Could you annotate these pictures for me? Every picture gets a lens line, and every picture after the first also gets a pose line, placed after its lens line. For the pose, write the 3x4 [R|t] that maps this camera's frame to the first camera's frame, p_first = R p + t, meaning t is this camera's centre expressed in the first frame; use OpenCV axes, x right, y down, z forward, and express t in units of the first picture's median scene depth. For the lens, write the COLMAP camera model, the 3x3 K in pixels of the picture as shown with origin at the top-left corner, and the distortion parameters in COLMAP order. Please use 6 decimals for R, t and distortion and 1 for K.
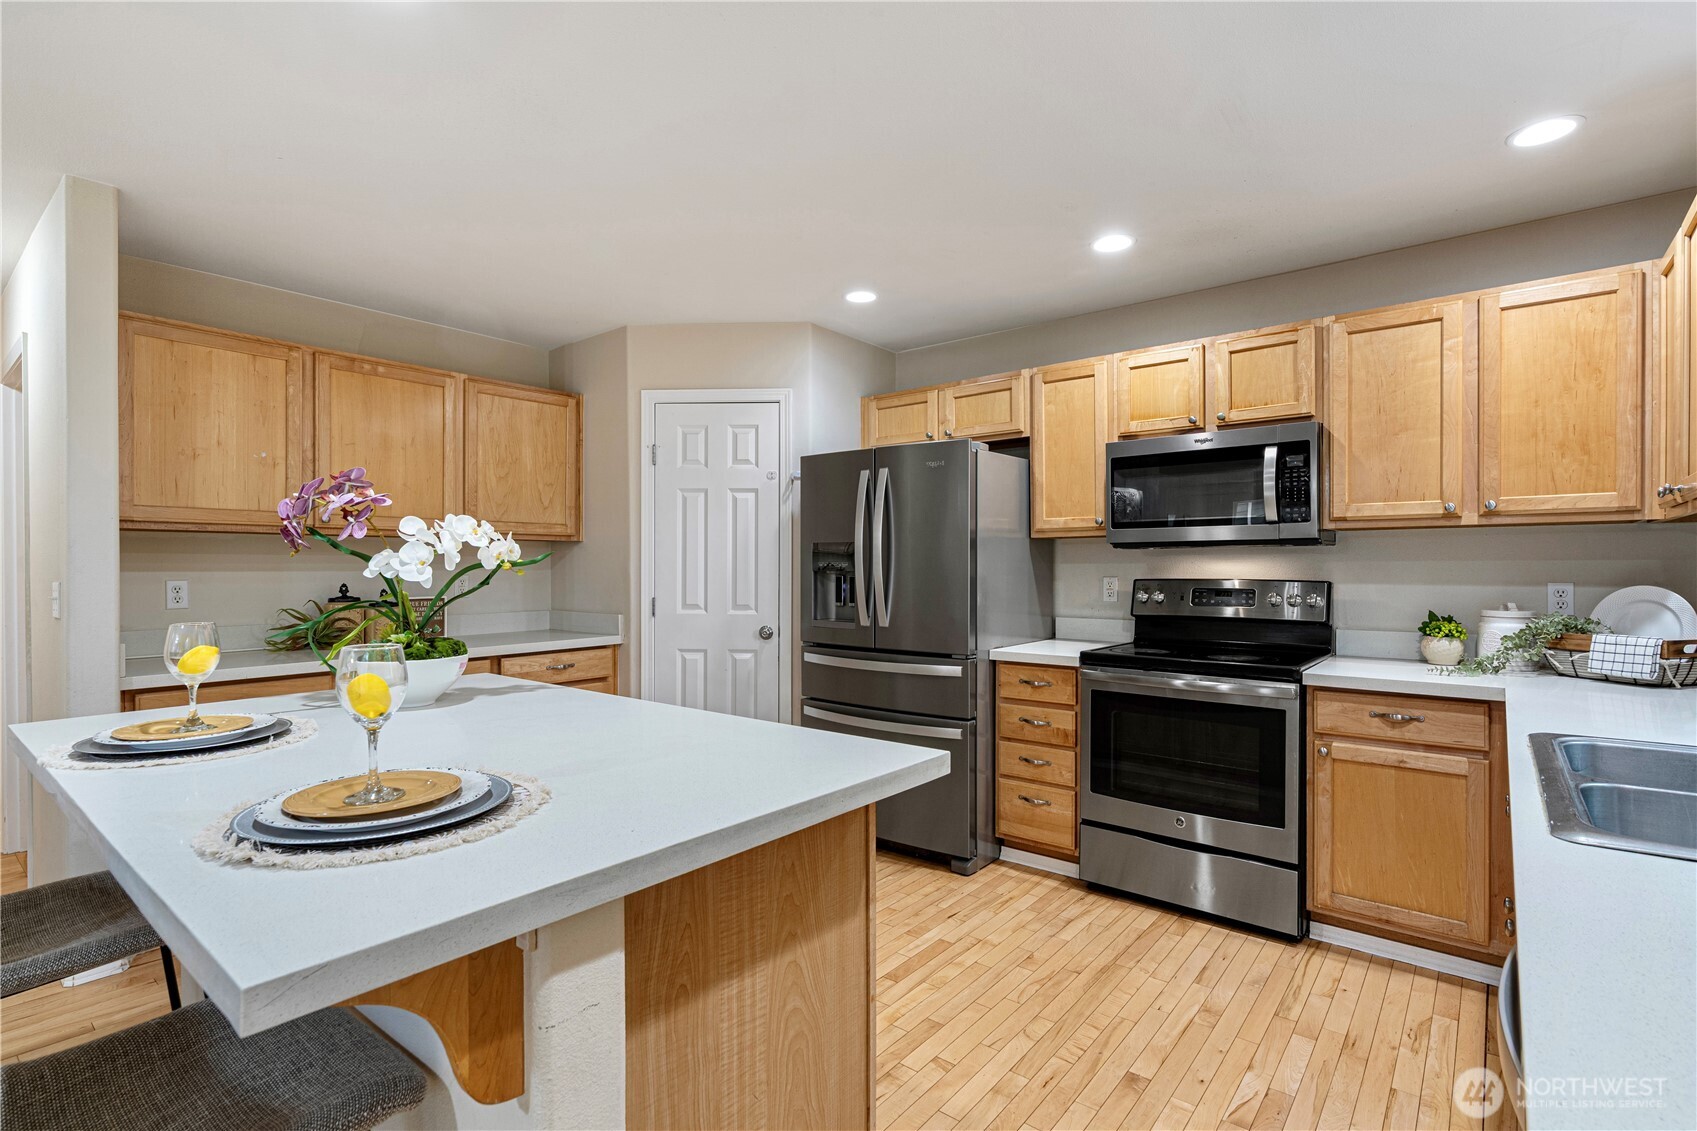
lens RADIAL K [[812.6, 0, 846.8], [0, 812.6, 566.1], [0, 0, 1]] dist [0.007139, 0.000238]
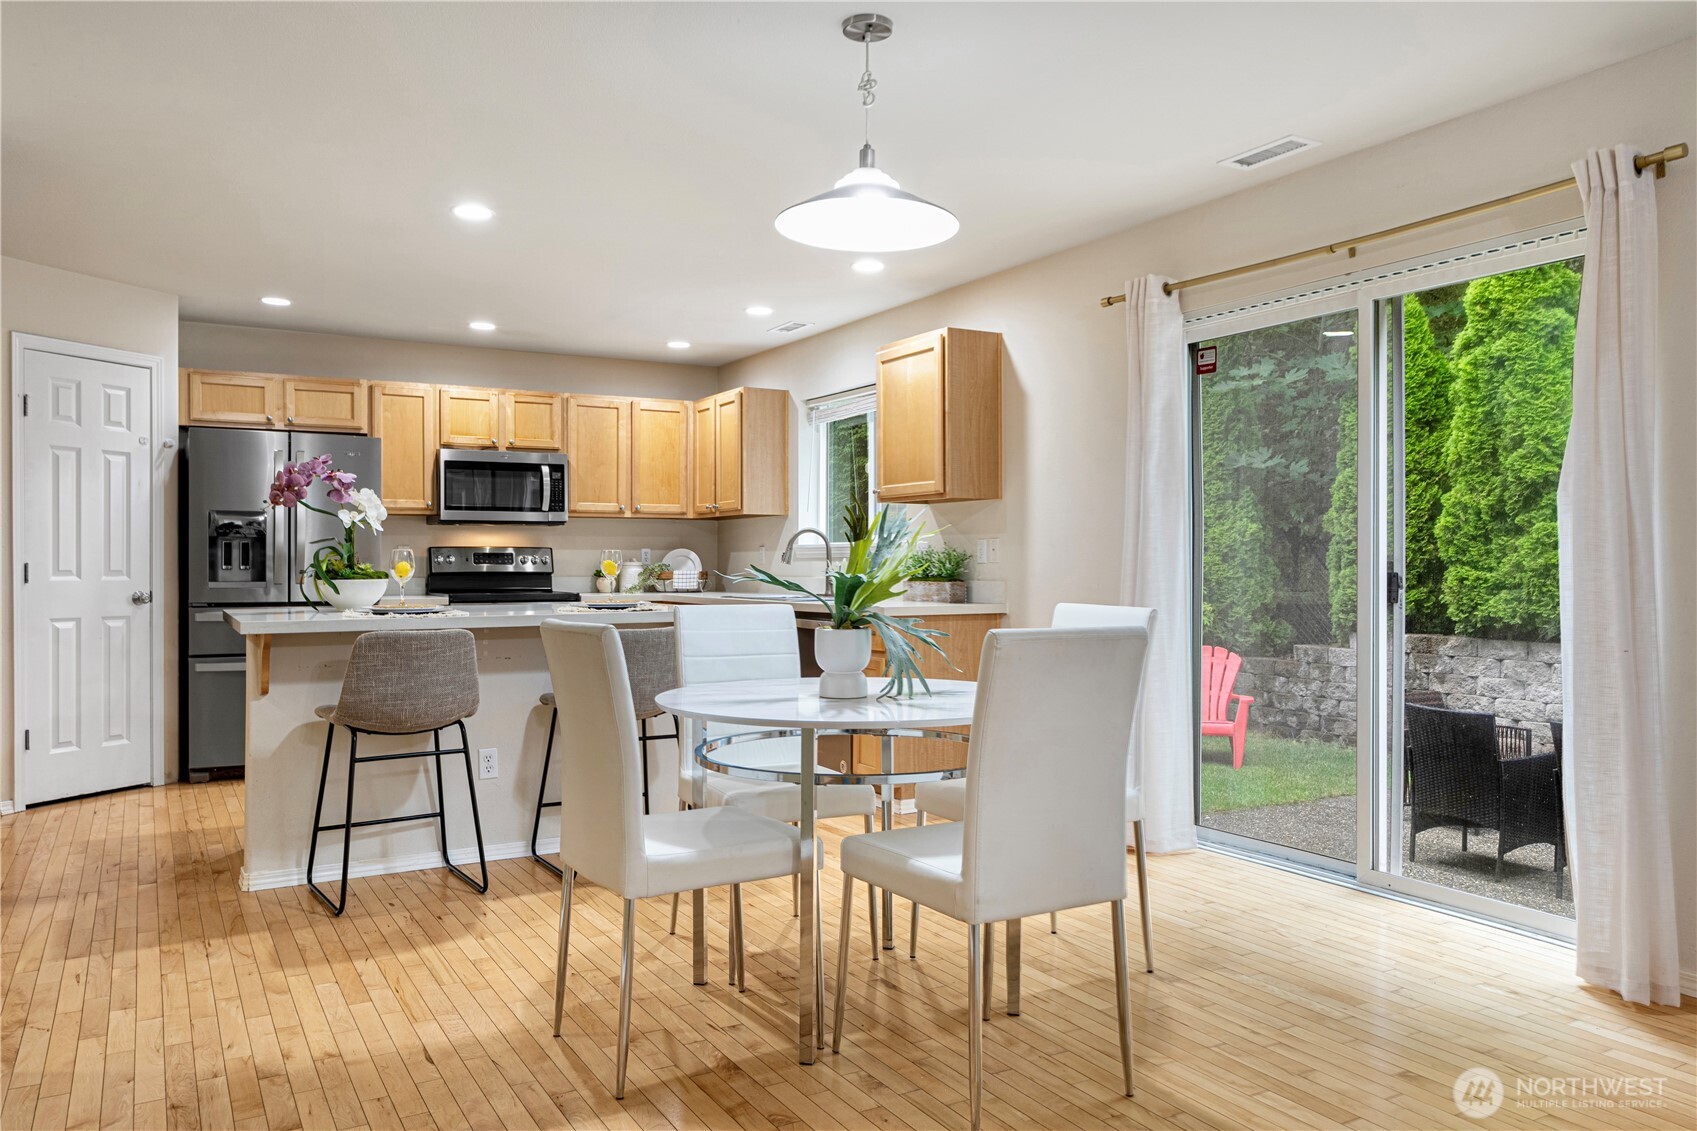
lens RADIAL K [[1202.4, 0, 847.2], [0, 1202.4, 562.3], [0, 0, 1]] dist [0.001251, 0.000837]
pose [[0.348391, 0.000912, 0.937349, -1.477079], [0.002173, 0.999996, -0.001780, 0.053385], [-0.937347, 0.002657, 0.348388, -0.409337]]
